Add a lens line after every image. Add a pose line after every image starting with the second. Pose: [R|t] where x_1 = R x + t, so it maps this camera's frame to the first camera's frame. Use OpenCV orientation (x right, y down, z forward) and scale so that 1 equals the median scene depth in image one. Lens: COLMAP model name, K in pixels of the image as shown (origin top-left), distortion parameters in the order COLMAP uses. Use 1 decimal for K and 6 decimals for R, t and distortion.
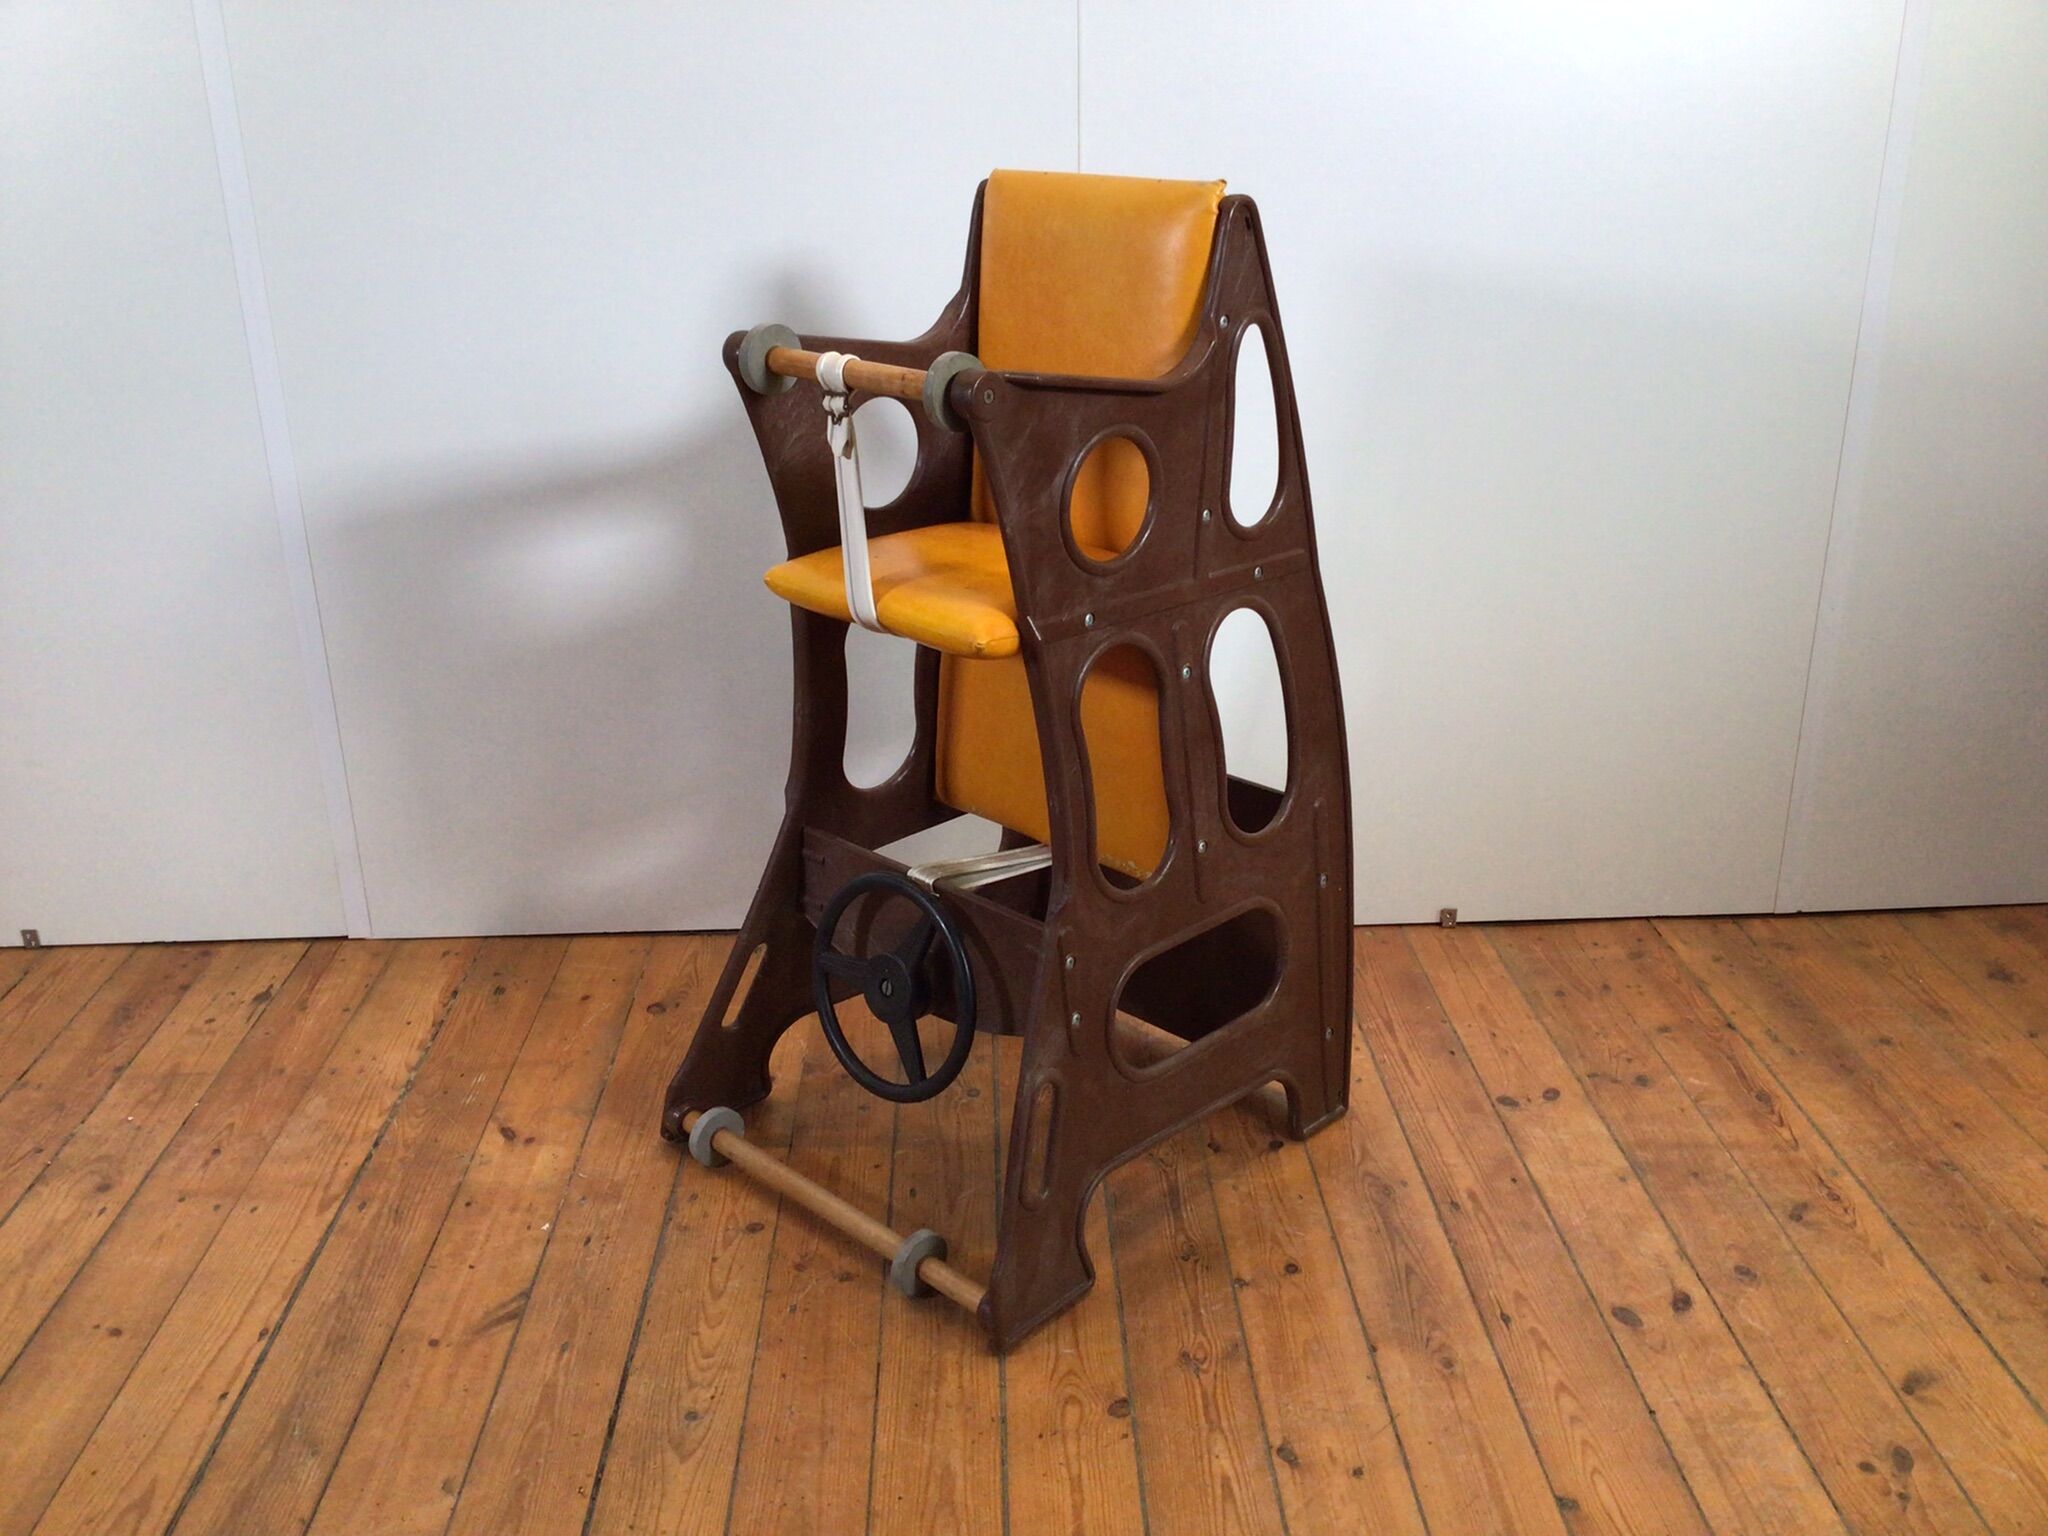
lens RADIAL K [[1824.4, 0, 1036.7], [0, 1824.4, 736.5], [0, 0, 1]] dist [0.097459, -0.168404]
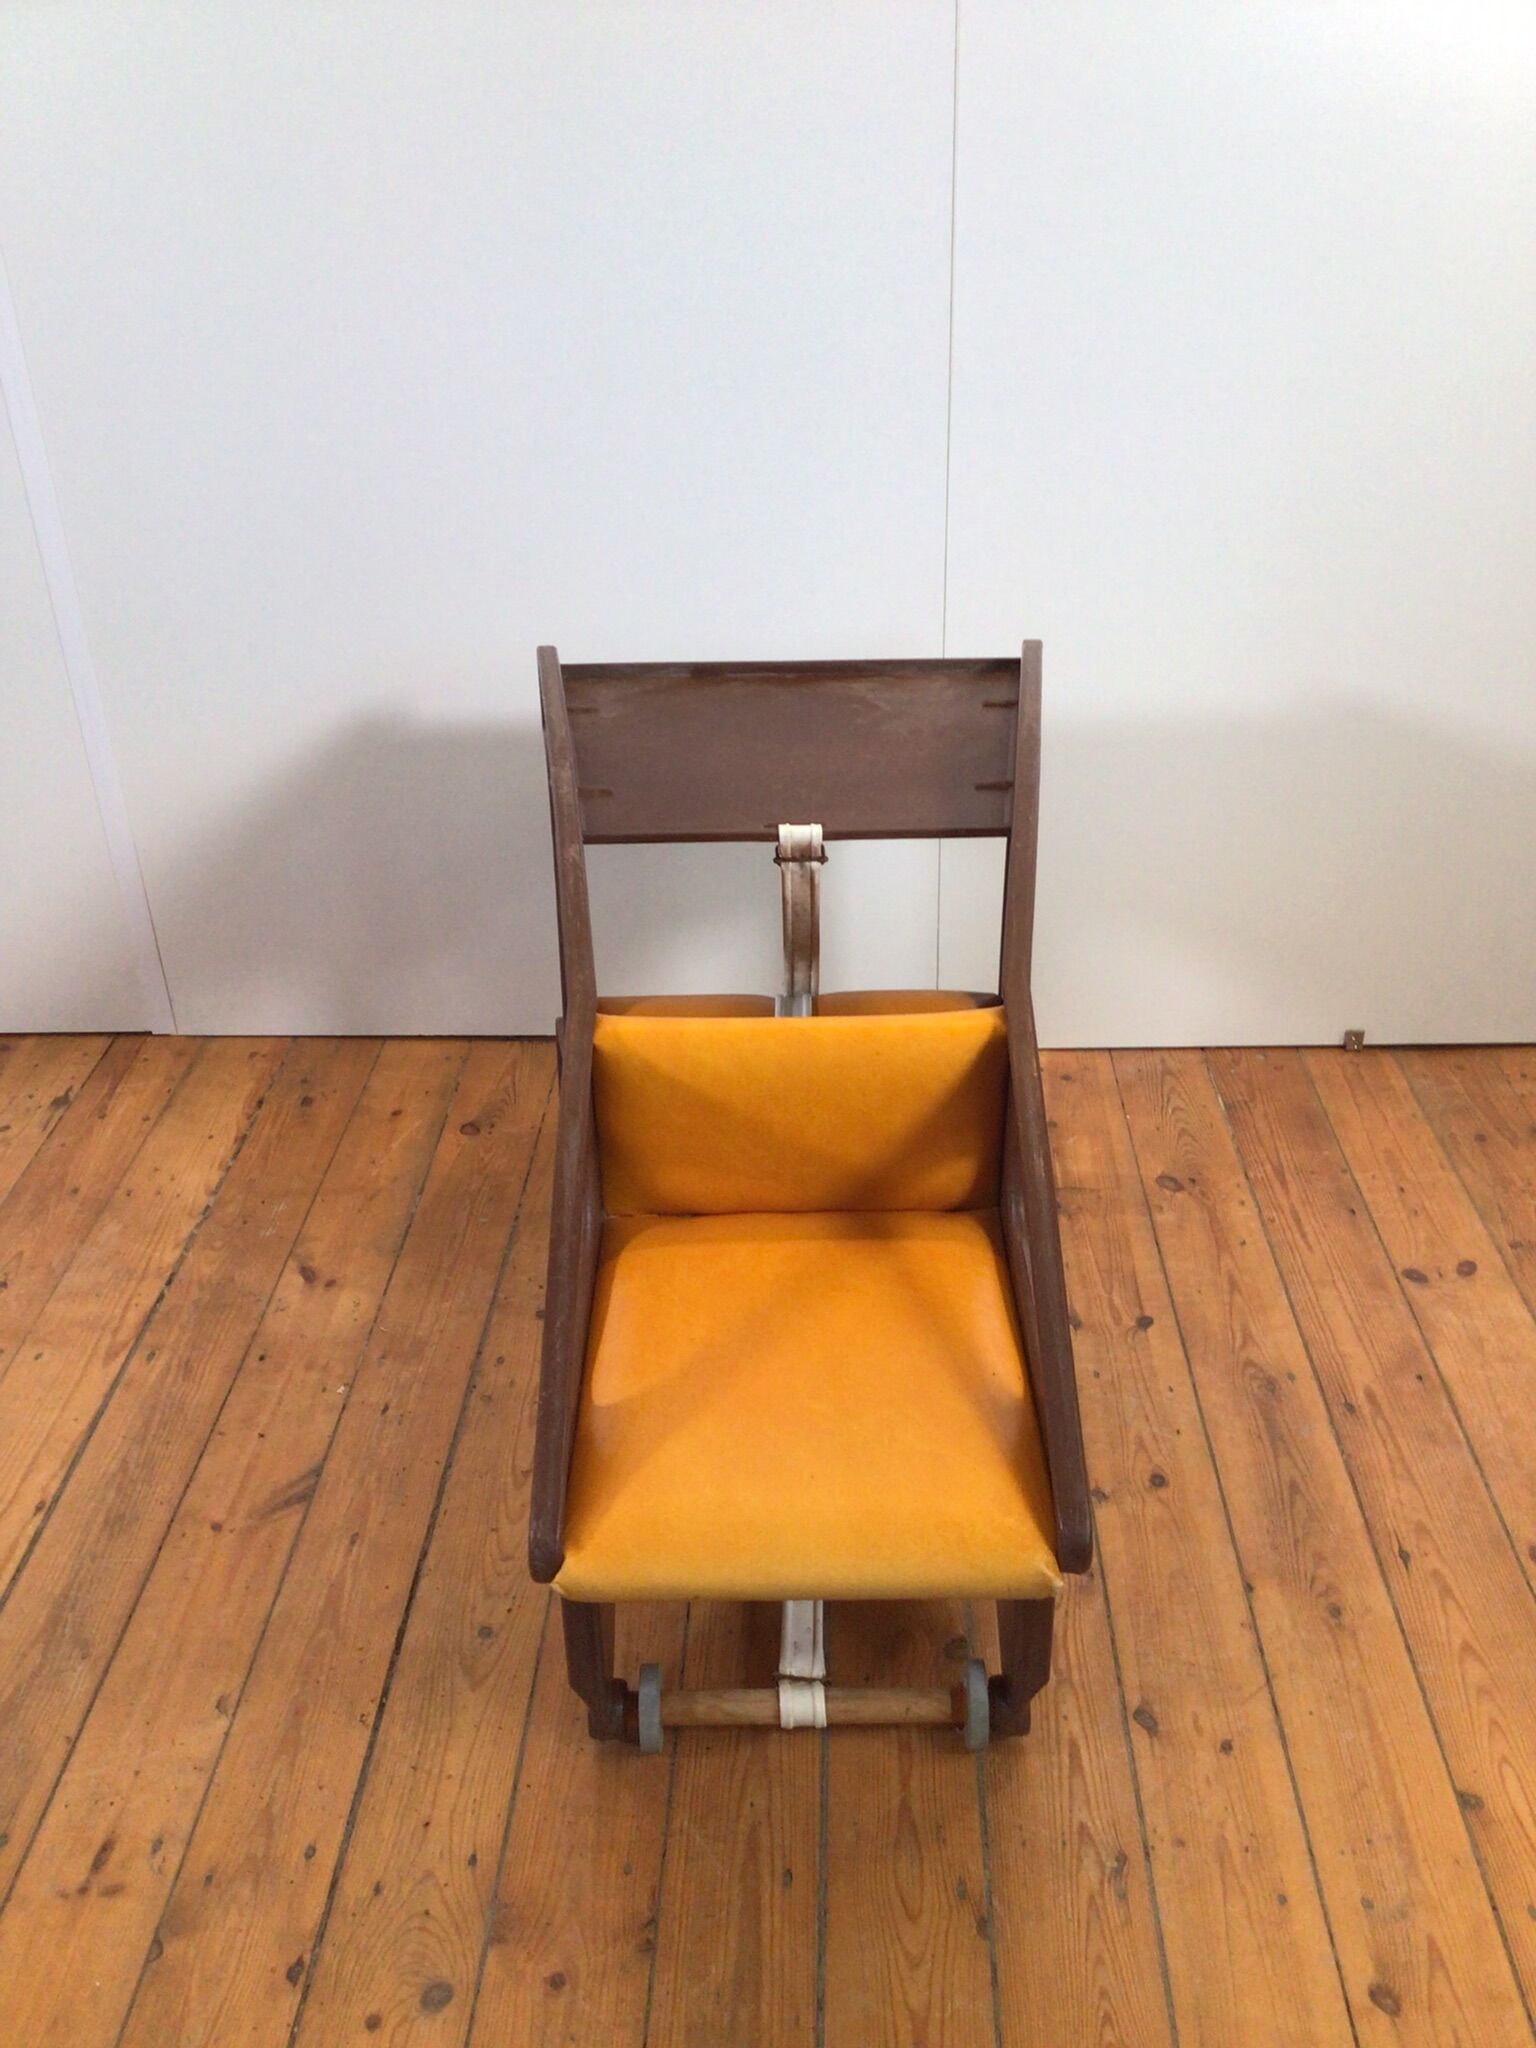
lens RADIAL K [[1824.4, 0, 750.2], [0, 1824.4, 1017.8], [0, 0, 1]] dist [0.097459, -0.168404]
pose [[0.996286, 0.022965, -0.082985, 0.010617], [-0.009414, 0.987050, 0.160138, -0.068655], [0.085588, -0.158762, 0.983600, 0.139130]]
